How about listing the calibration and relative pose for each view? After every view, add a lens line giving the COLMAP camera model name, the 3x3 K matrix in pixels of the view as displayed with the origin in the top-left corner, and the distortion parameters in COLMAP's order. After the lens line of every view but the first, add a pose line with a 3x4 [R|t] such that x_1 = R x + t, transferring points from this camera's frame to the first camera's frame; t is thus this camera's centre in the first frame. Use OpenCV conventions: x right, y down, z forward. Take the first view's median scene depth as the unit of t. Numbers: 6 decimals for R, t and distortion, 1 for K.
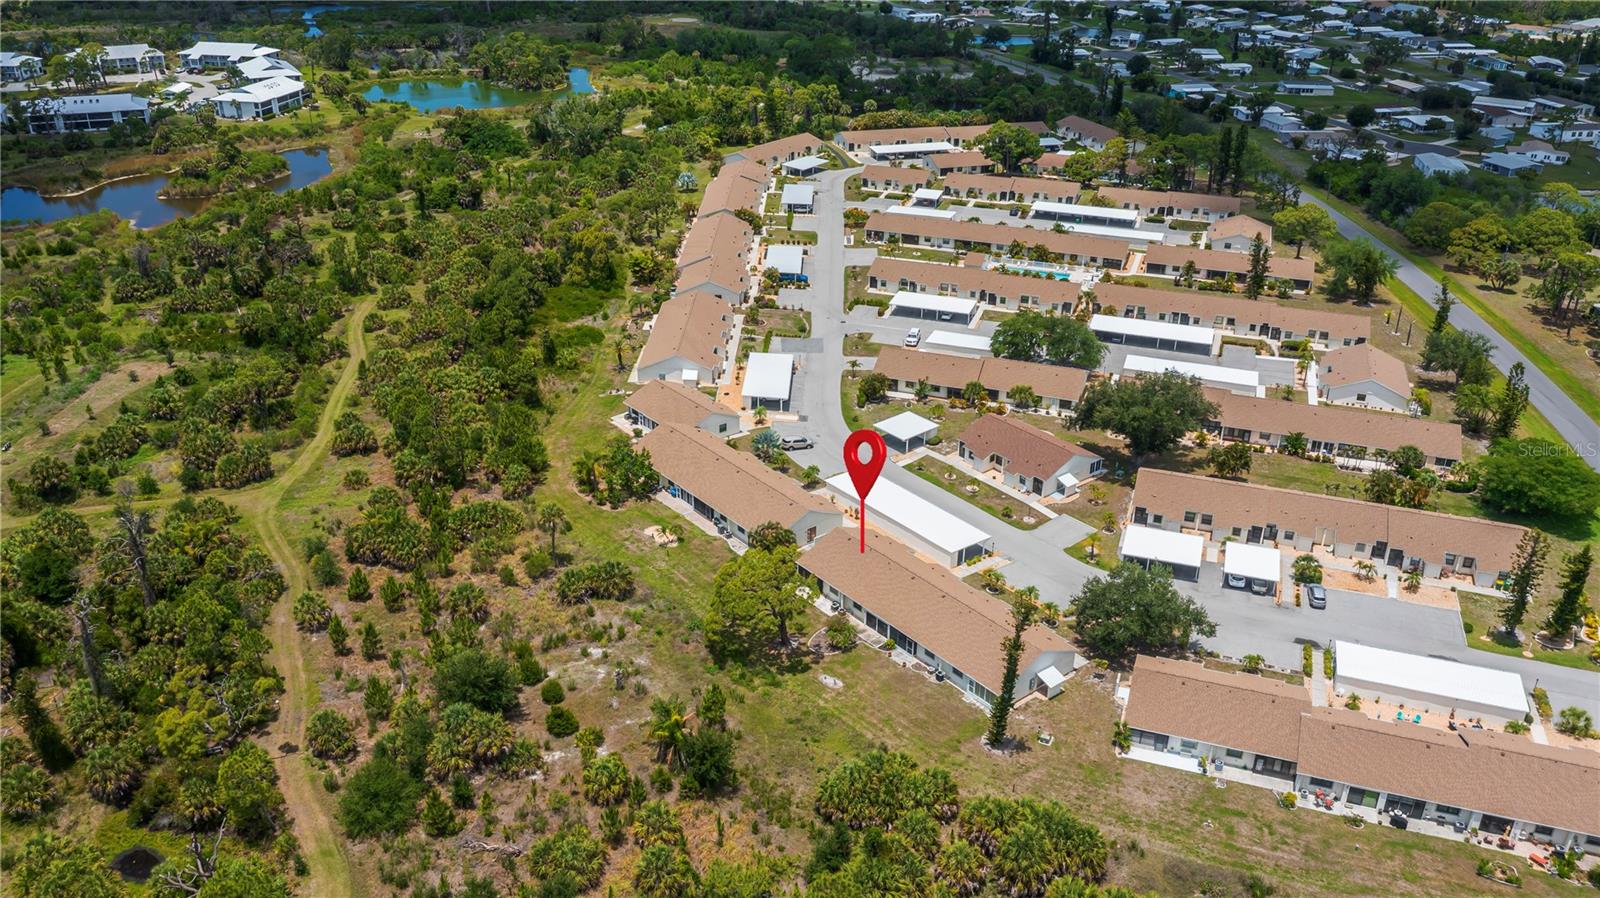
lens RADIAL K [[1381.8, 0, 795.9], [0, 1381.8, 440.7], [0, 0, 1]] dist [-0.024678, 0.000935]
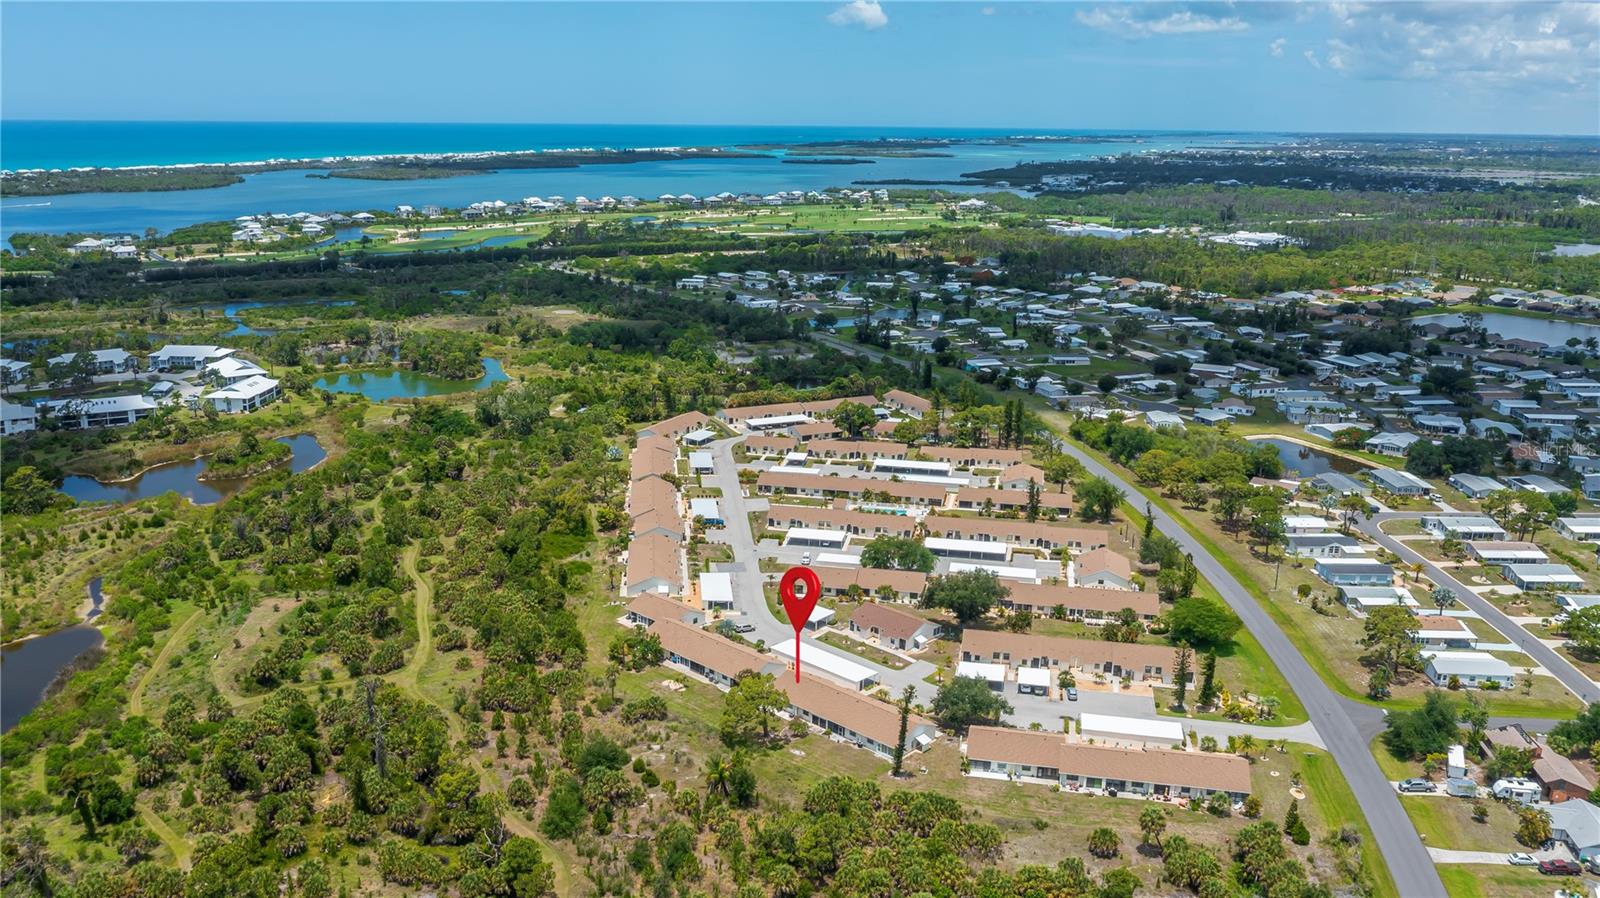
lens RADIAL K [[1260.3, 0, 805.4], [0, 1260.3, 450.1], [0, 0, 1]] dist [-0.008274, 0.002902]
pose [[0.991271, -0.035098, 0.127080, -0.083563], [0.056442, 0.984089, -0.168471, 0.037934], [-0.119145, 0.174173, 0.977480, -0.331419]]
